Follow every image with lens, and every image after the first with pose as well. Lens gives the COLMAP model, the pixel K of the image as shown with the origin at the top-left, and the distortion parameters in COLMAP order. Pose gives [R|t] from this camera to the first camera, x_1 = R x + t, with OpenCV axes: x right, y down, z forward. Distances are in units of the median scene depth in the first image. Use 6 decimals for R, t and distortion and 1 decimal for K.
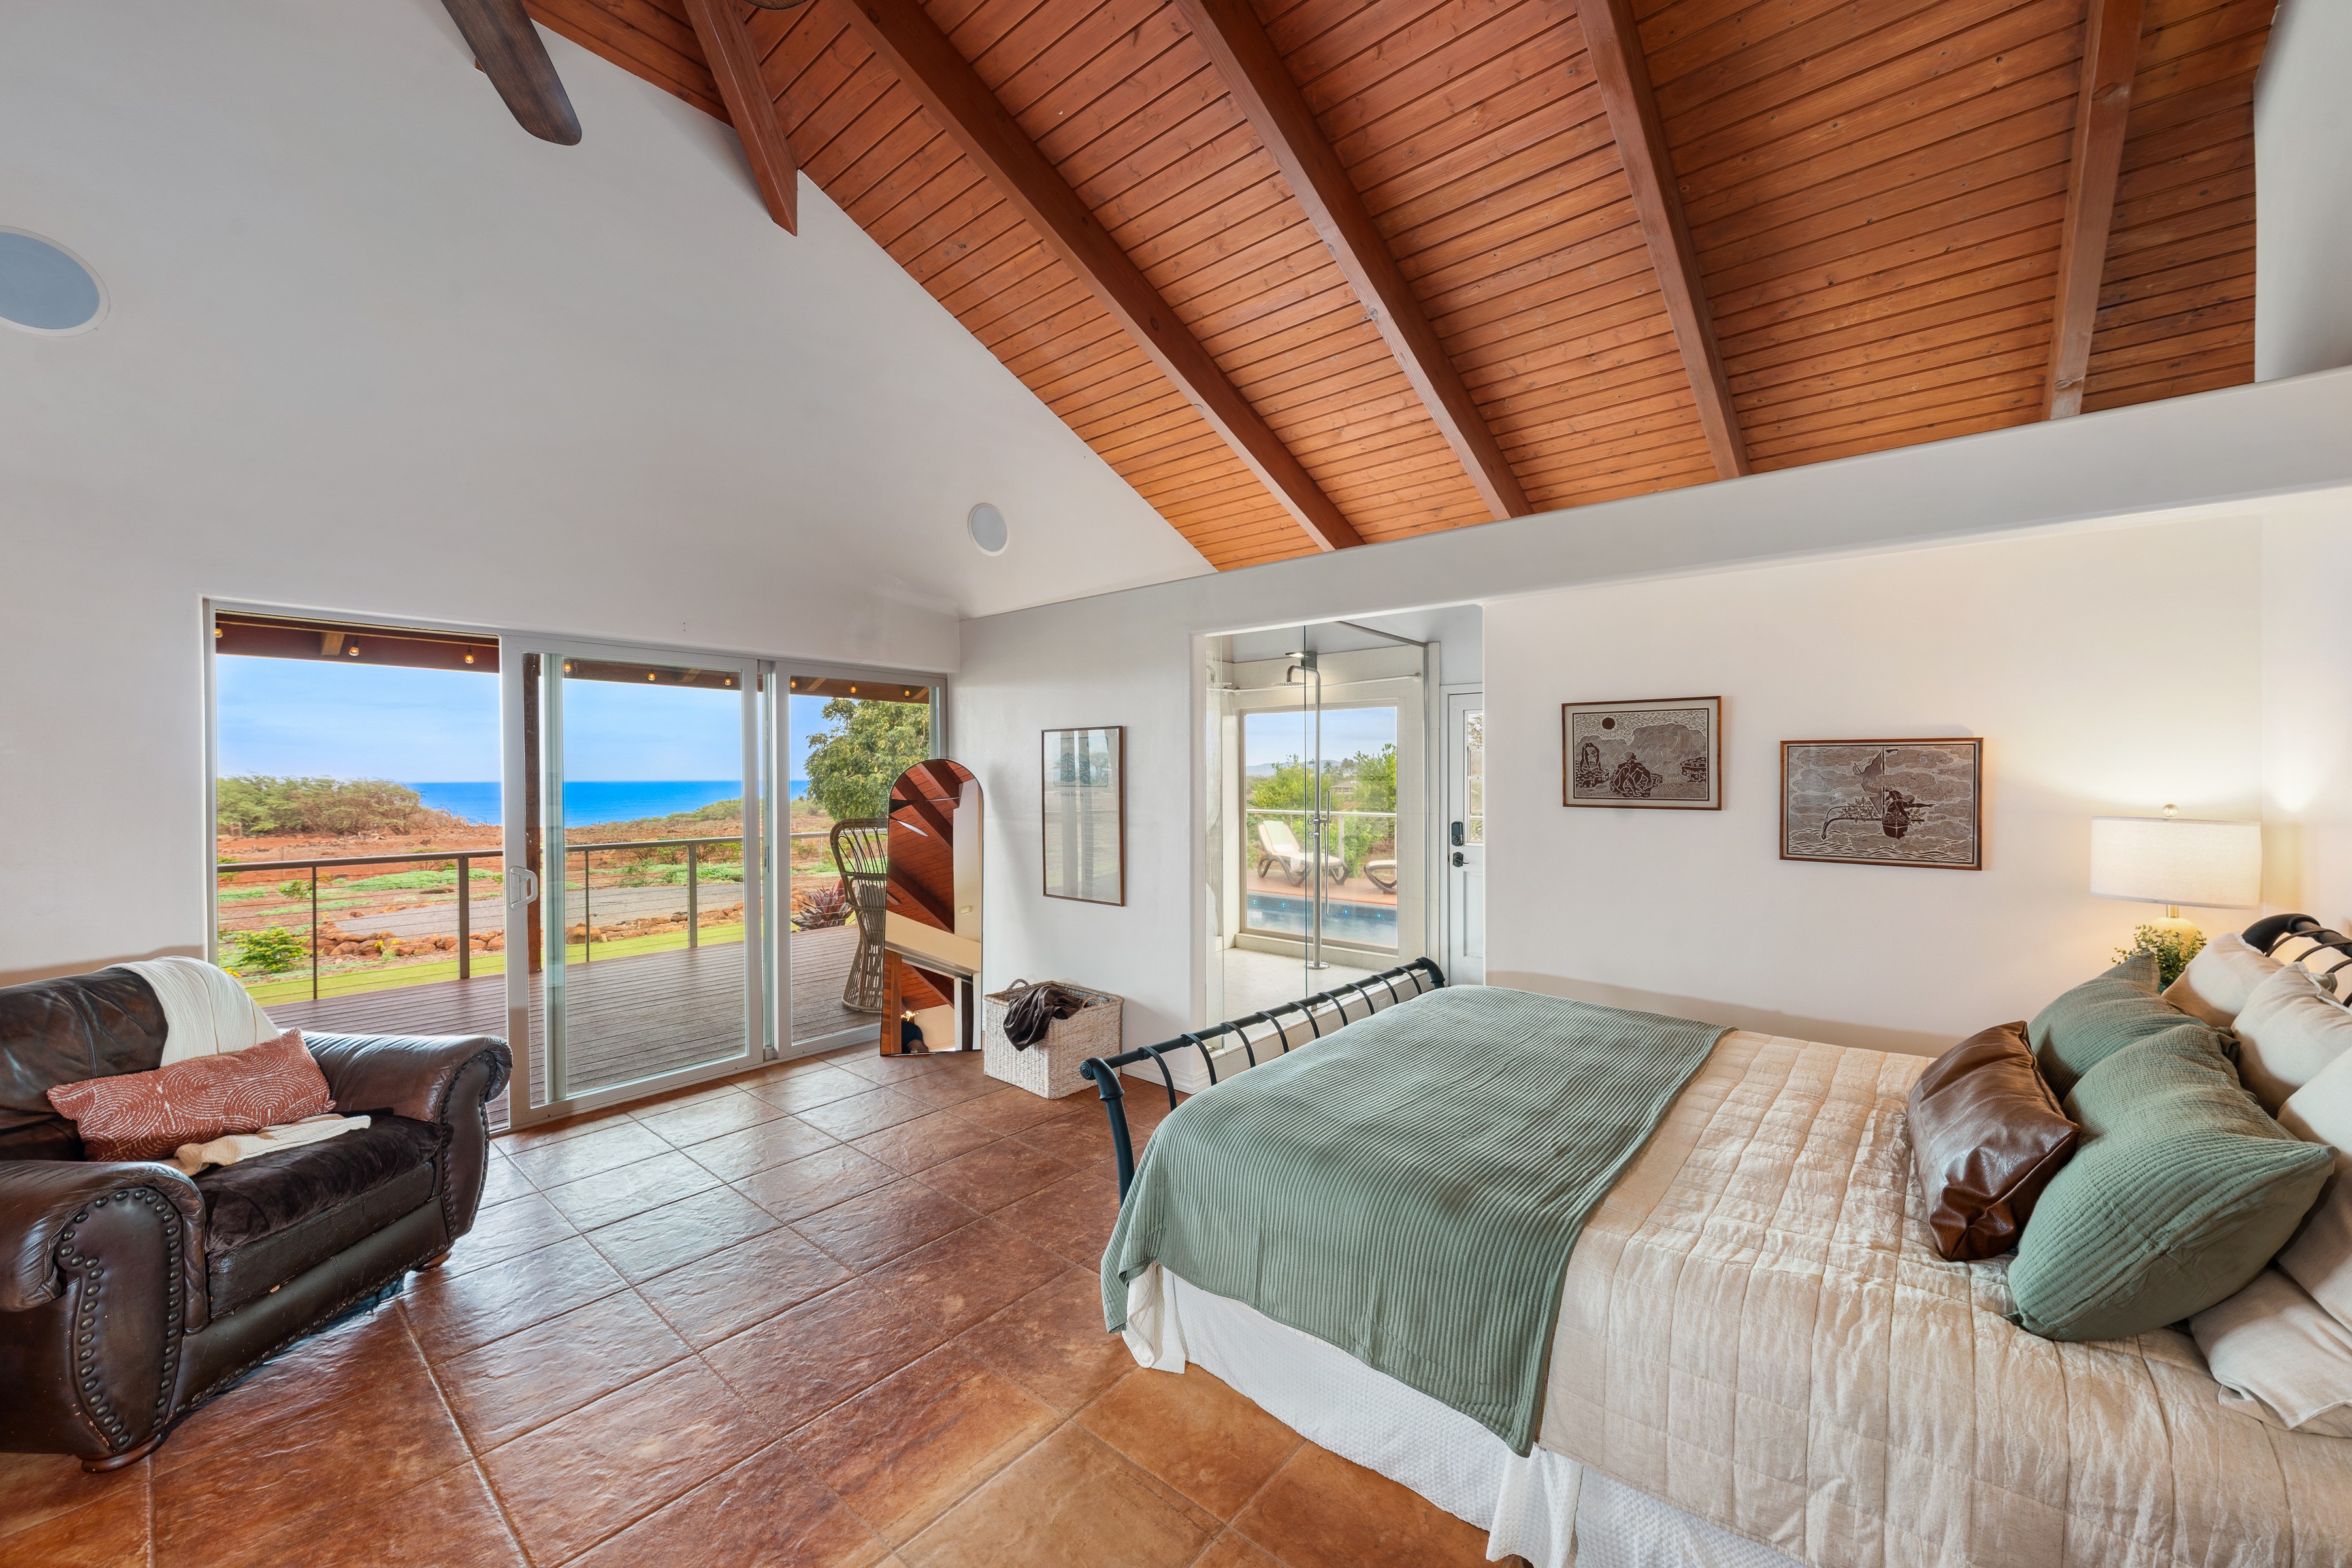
lens RADIAL K [[886.9, 0, 1200.7], [0, 886.9, 780.9], [0, 0, 1]] dist [-0.003192, -0.000149]
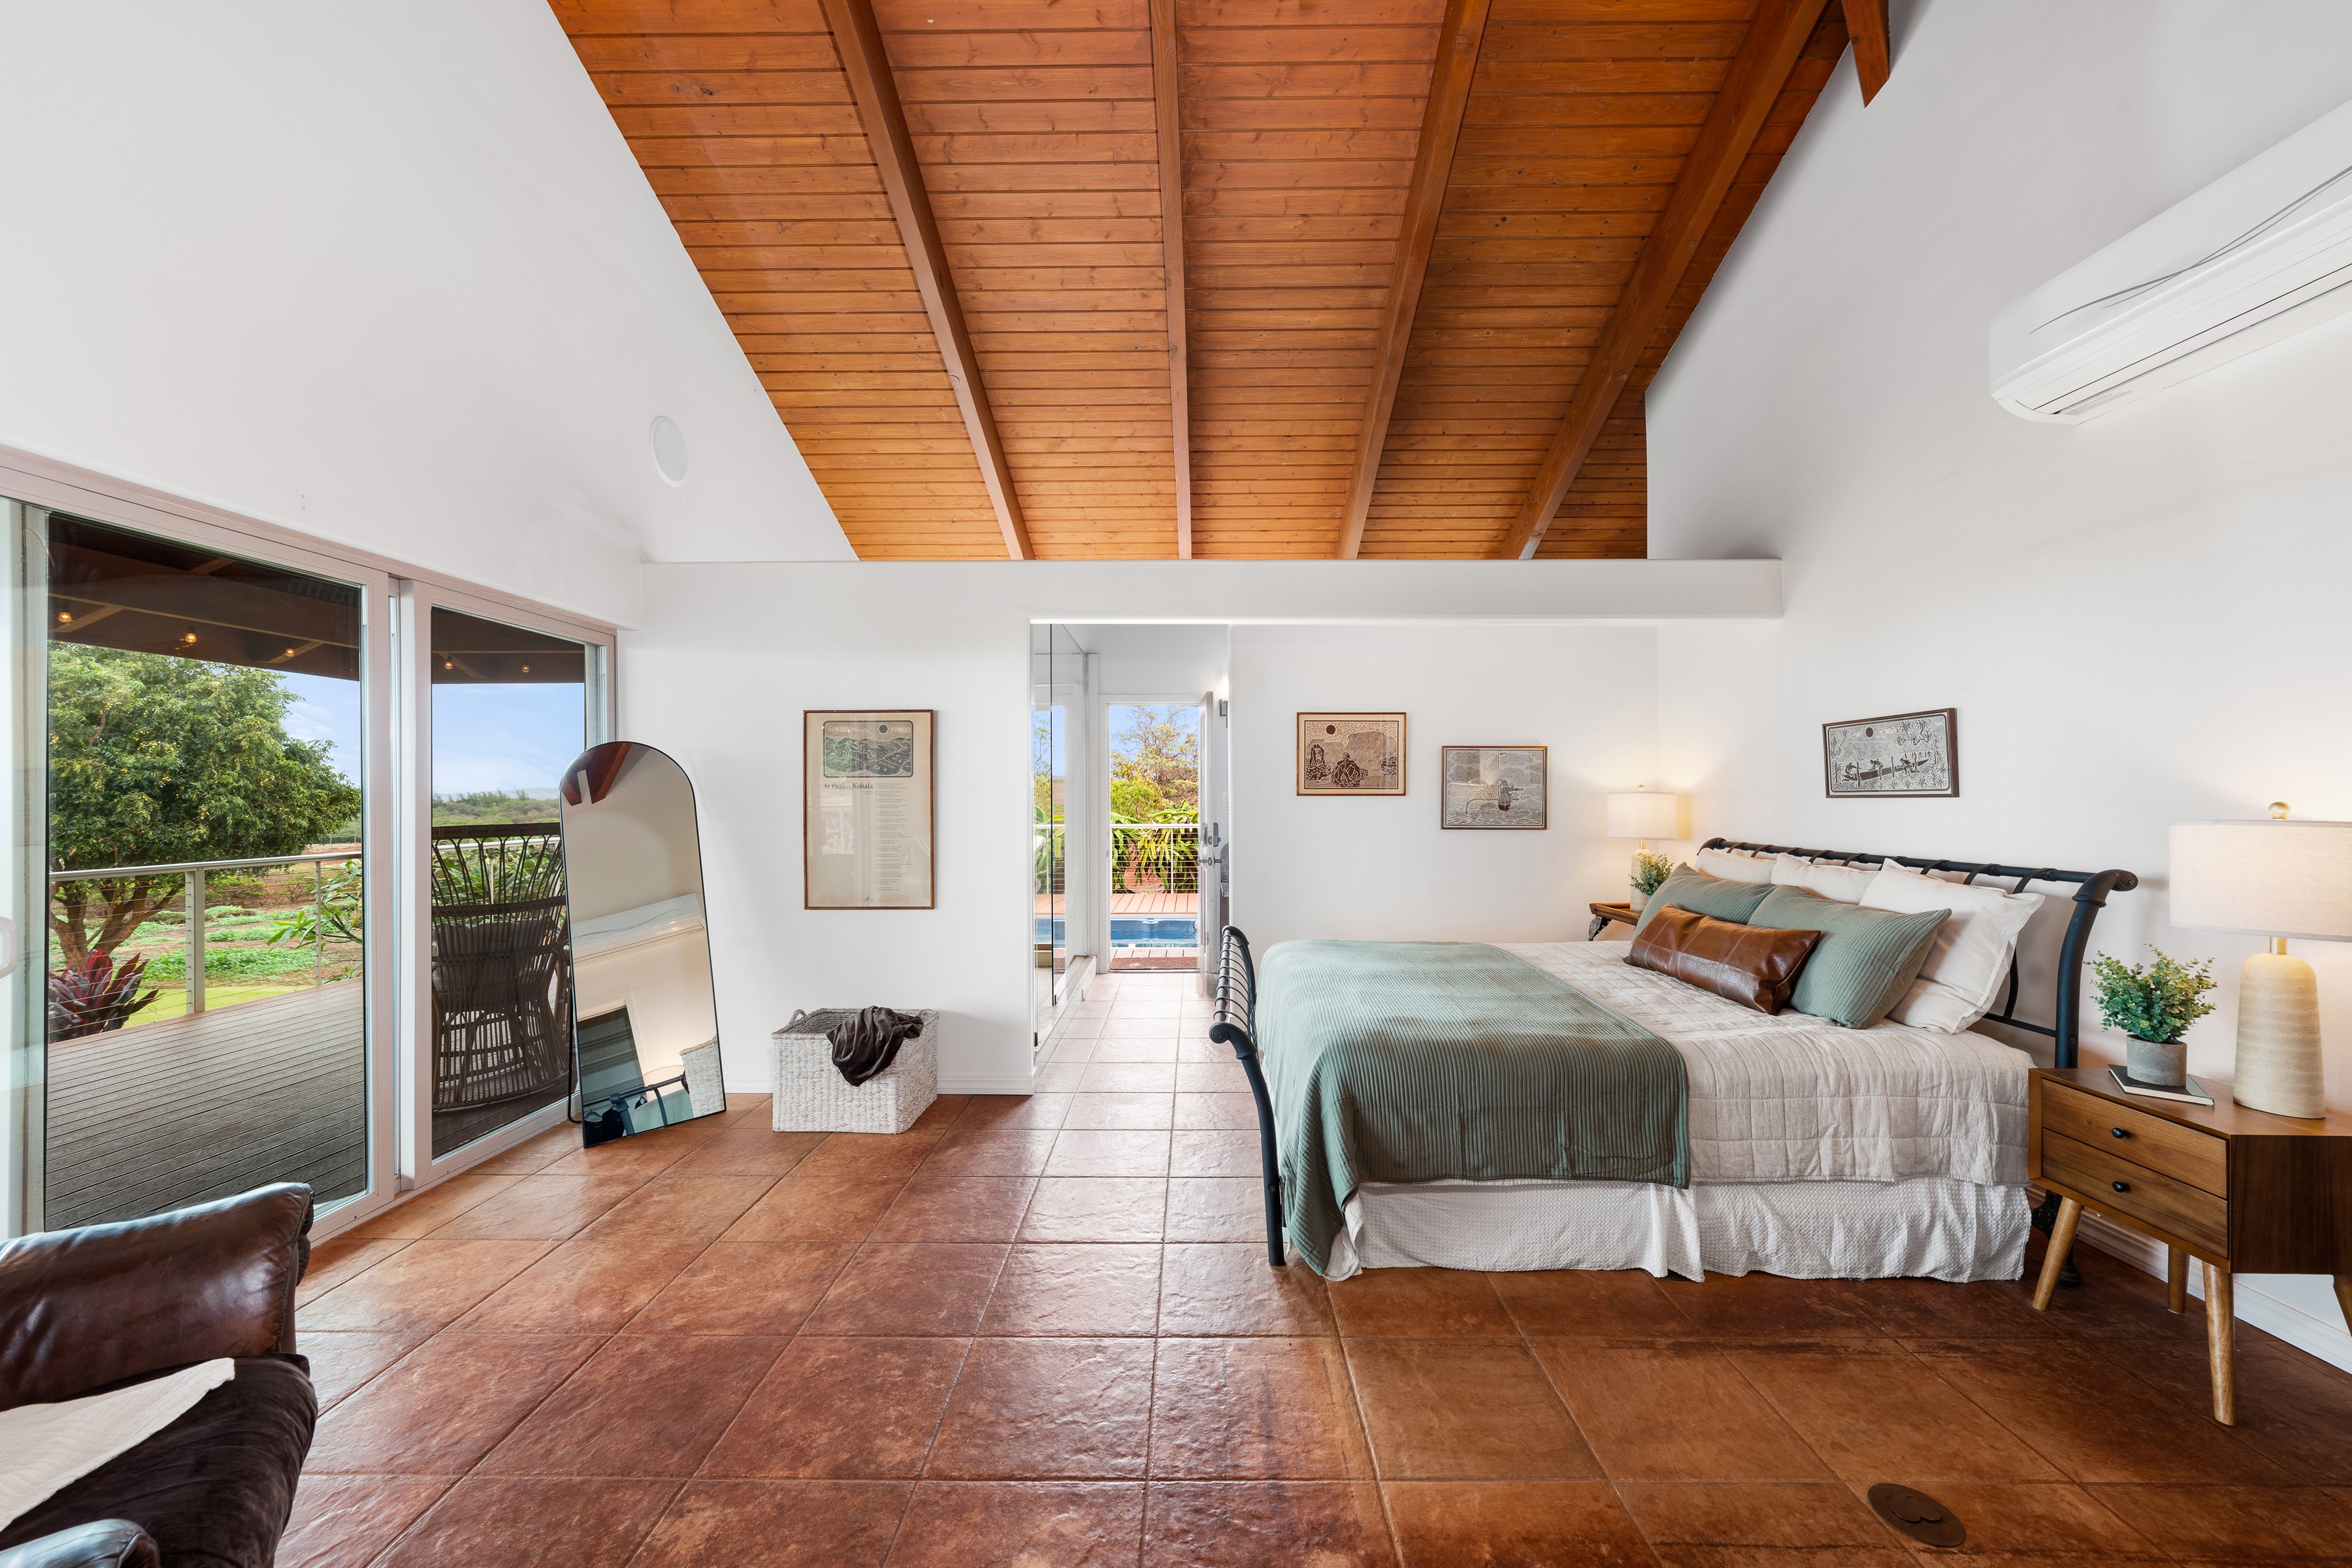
lens RADIAL K [[886.9, 0, 1186.2], [0, 886.9, 791.7], [0, 0, 1]] dist [-0.003192, -0.000149]
pose [[0.768500, 0.001438, 0.639848, -0.449132], [0.007920, 0.999899, -0.011759, 0.033034], [-0.639800, 0.014104, 0.768412, 0.132541]]
